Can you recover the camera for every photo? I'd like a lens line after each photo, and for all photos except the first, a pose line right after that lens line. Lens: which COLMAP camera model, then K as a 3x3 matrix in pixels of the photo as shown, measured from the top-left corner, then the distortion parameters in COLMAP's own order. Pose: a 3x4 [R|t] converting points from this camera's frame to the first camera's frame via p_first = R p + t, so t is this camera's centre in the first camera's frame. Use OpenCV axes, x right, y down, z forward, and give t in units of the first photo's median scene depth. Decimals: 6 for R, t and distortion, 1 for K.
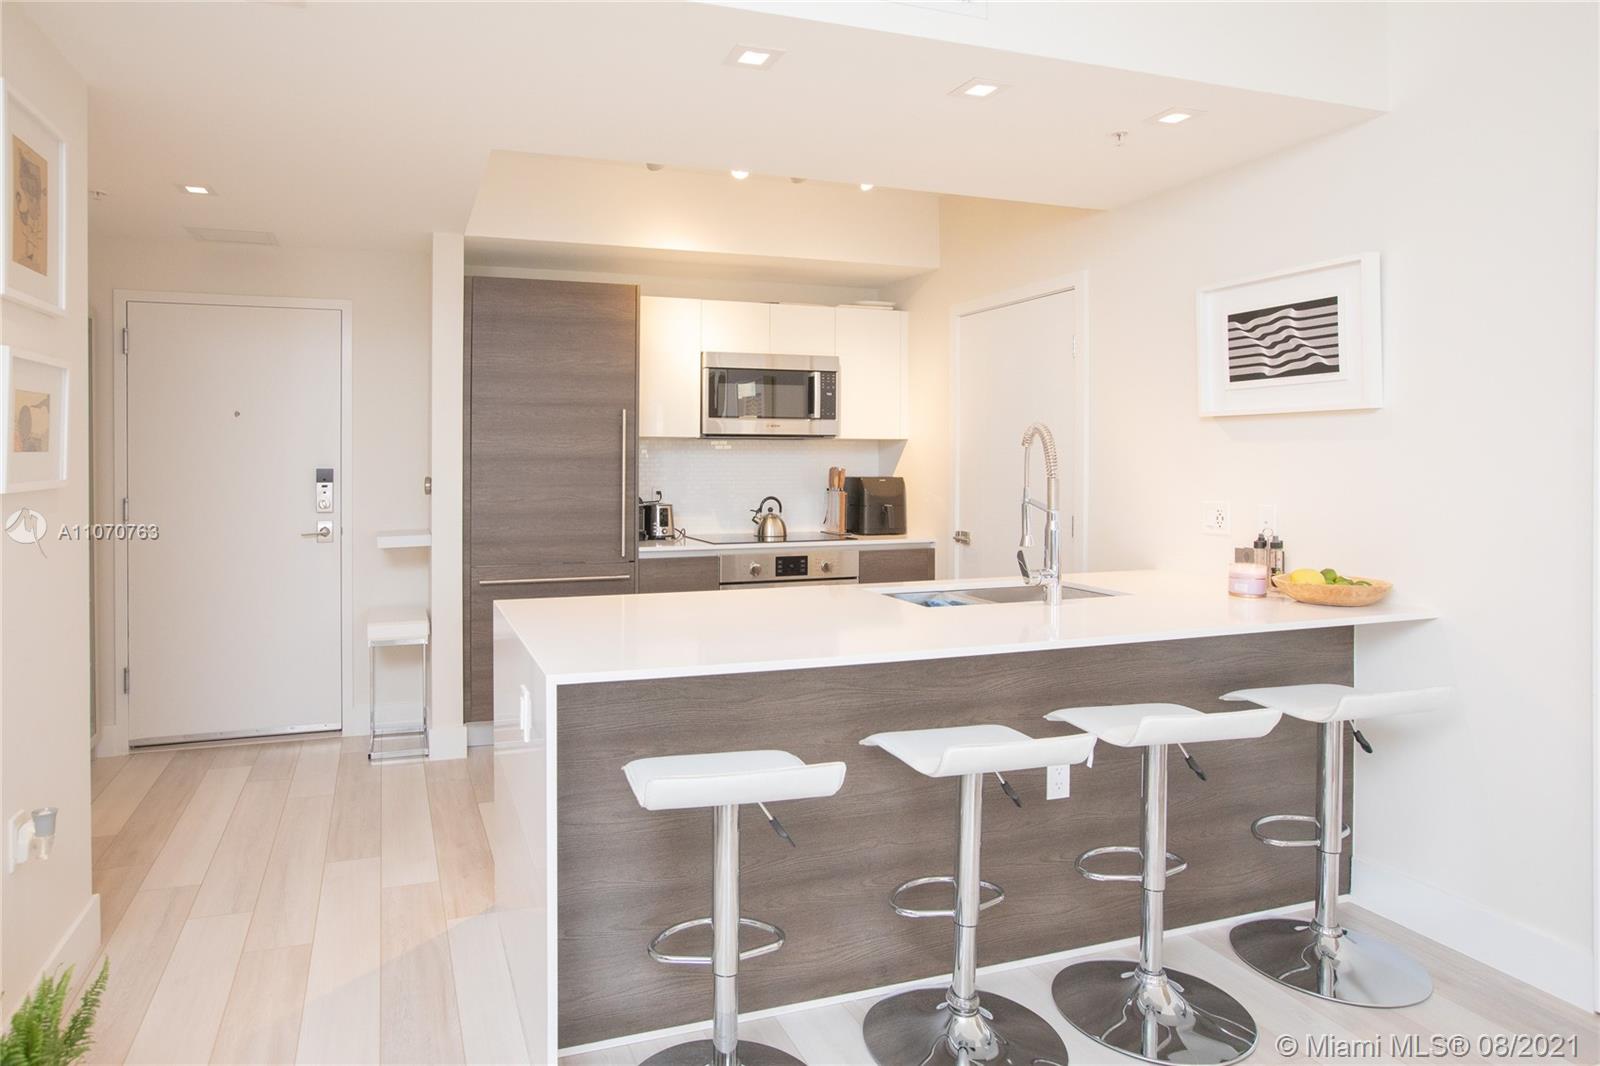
lens RADIAL K [[943.2, 0, 708.5], [0, 943.2, 462.9], [0, 0, 1]] dist [-0.026369, 0.000121]
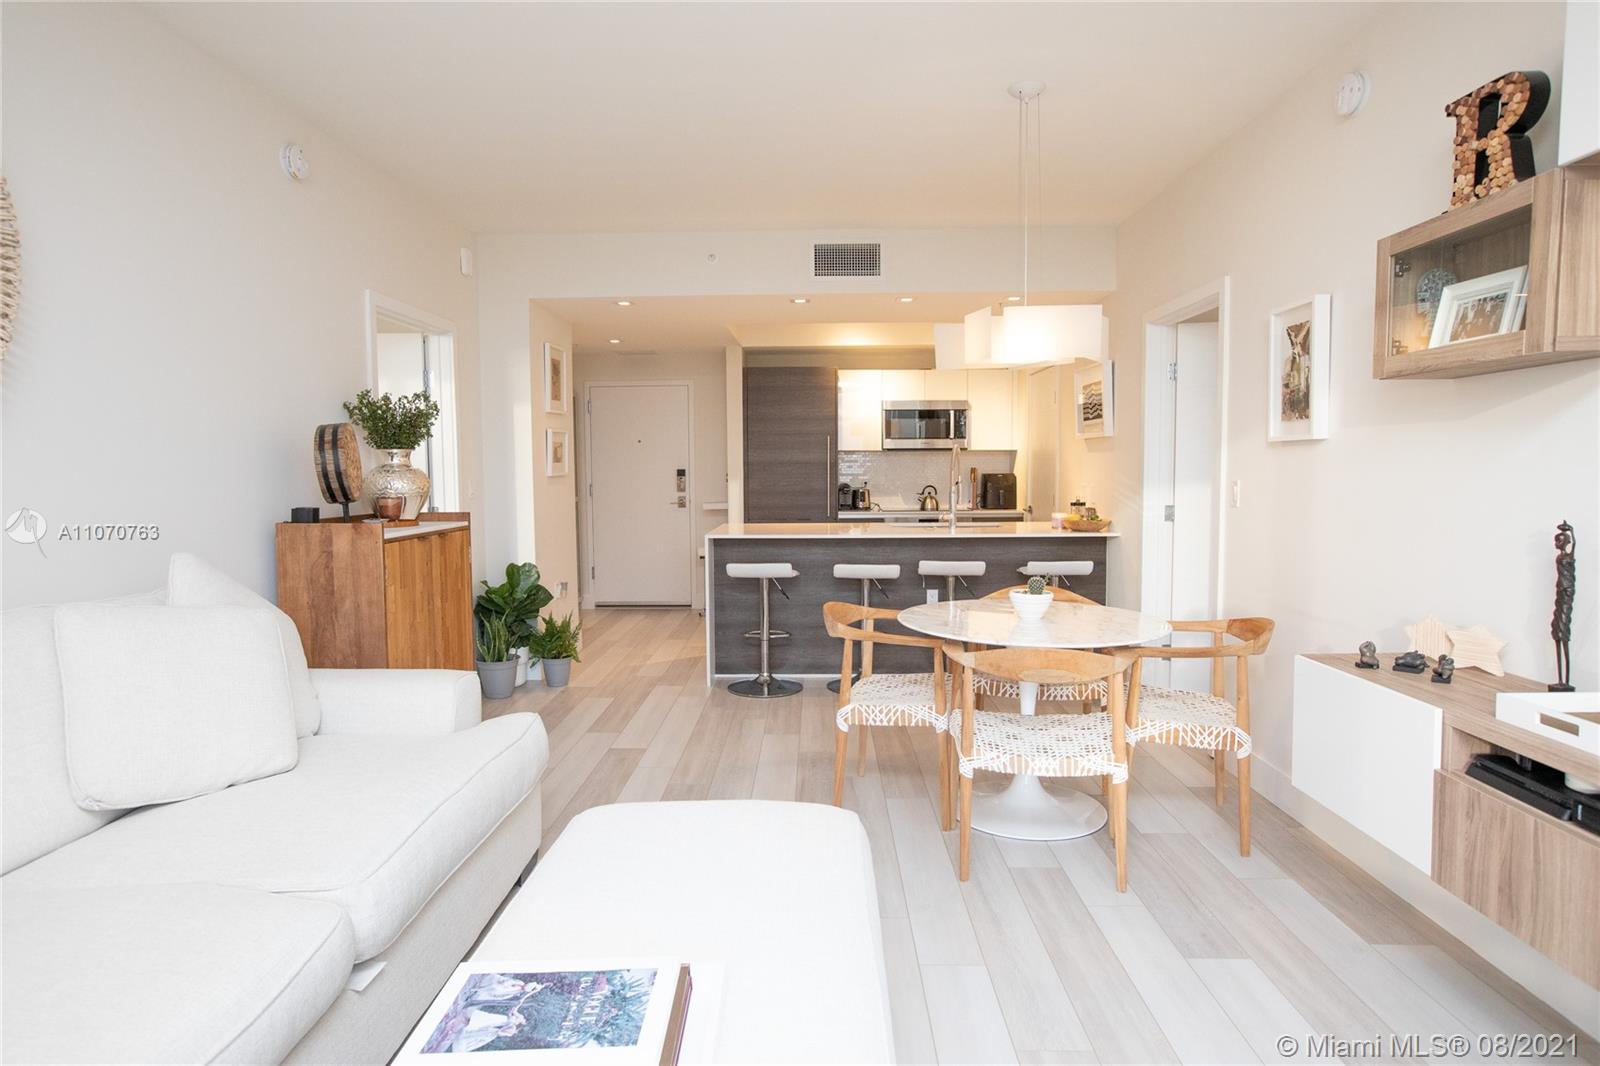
lens RADIAL K [[901.9, 0, 796.5], [0, 901.9, 534.3], [0, 0, 1]] dist [-0.058653, 0.049040]
pose [[0.940431, 0.020378, -0.339373, 0.632185], [0.004792, 0.997309, 0.073163, 0.007364], [0.339950, -0.070431, 0.937802, -0.945603]]
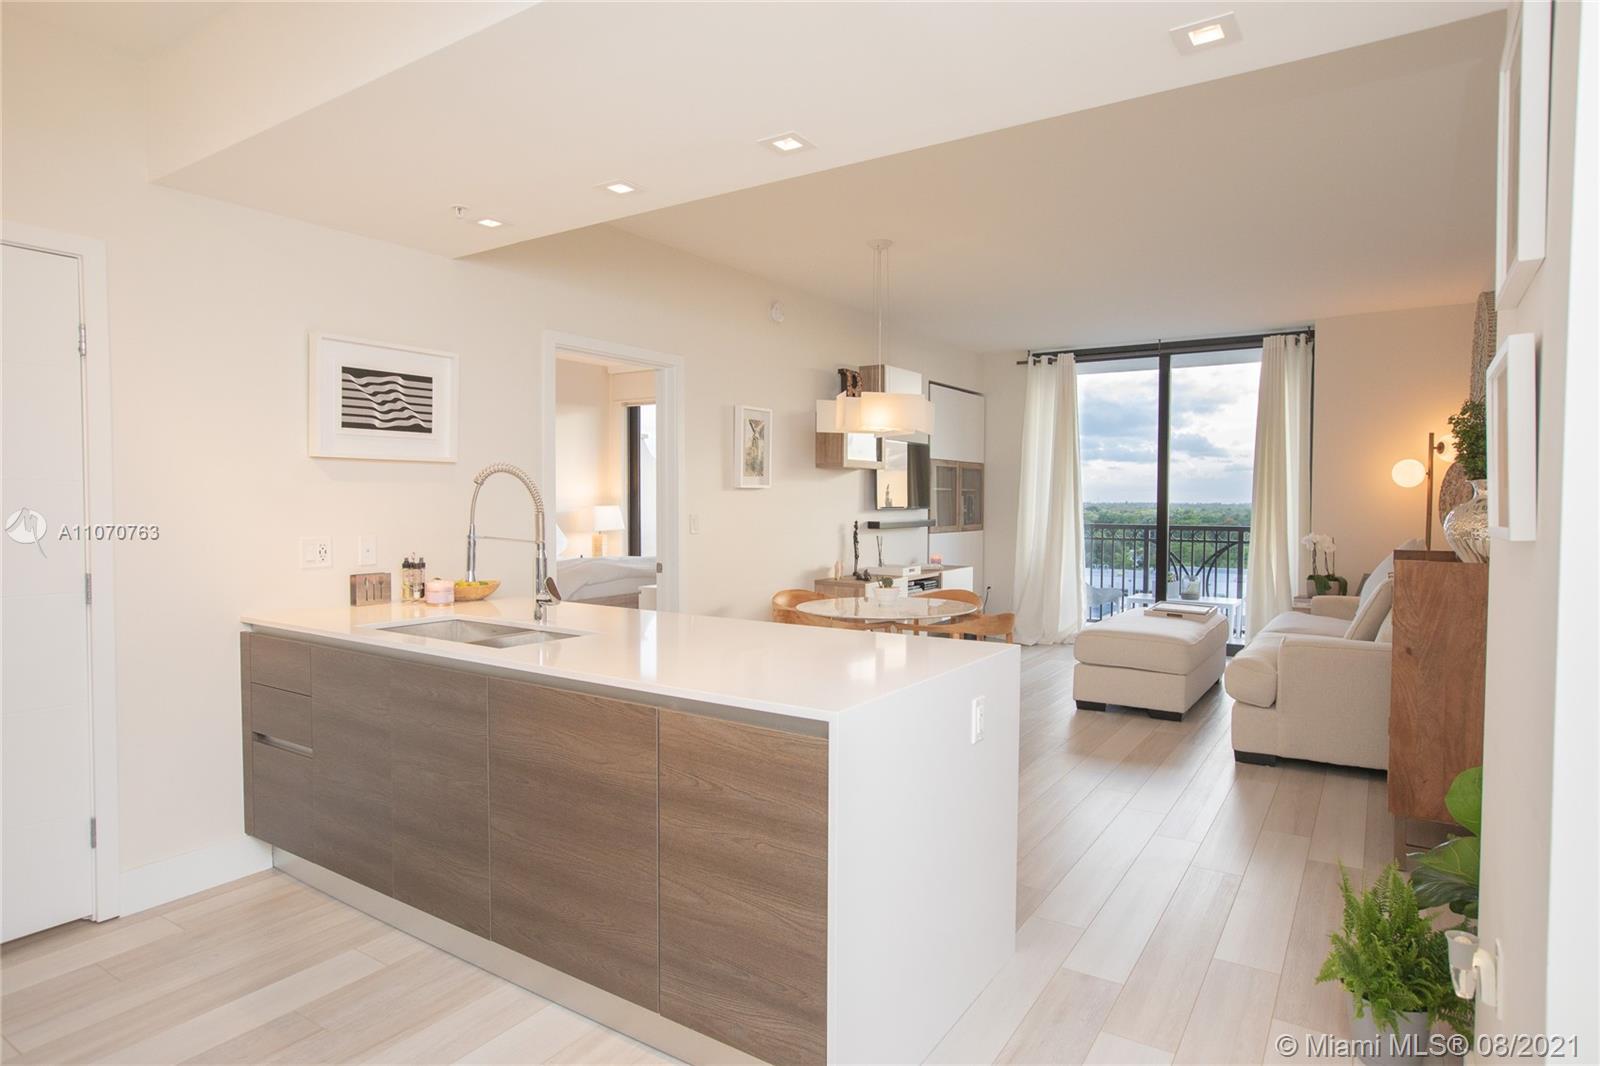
lens RADIAL K [[901.9, 0, 796.5], [0, 901.9, 534.3], [0, 0, 1]] dist [-0.058653, 0.049040]
pose [[-0.618039, -0.030101, 0.785571, -0.608031], [0.000445, 0.999253, 0.038639, -0.000339], [-0.786148, 0.024230, -0.617564, 1.234550]]
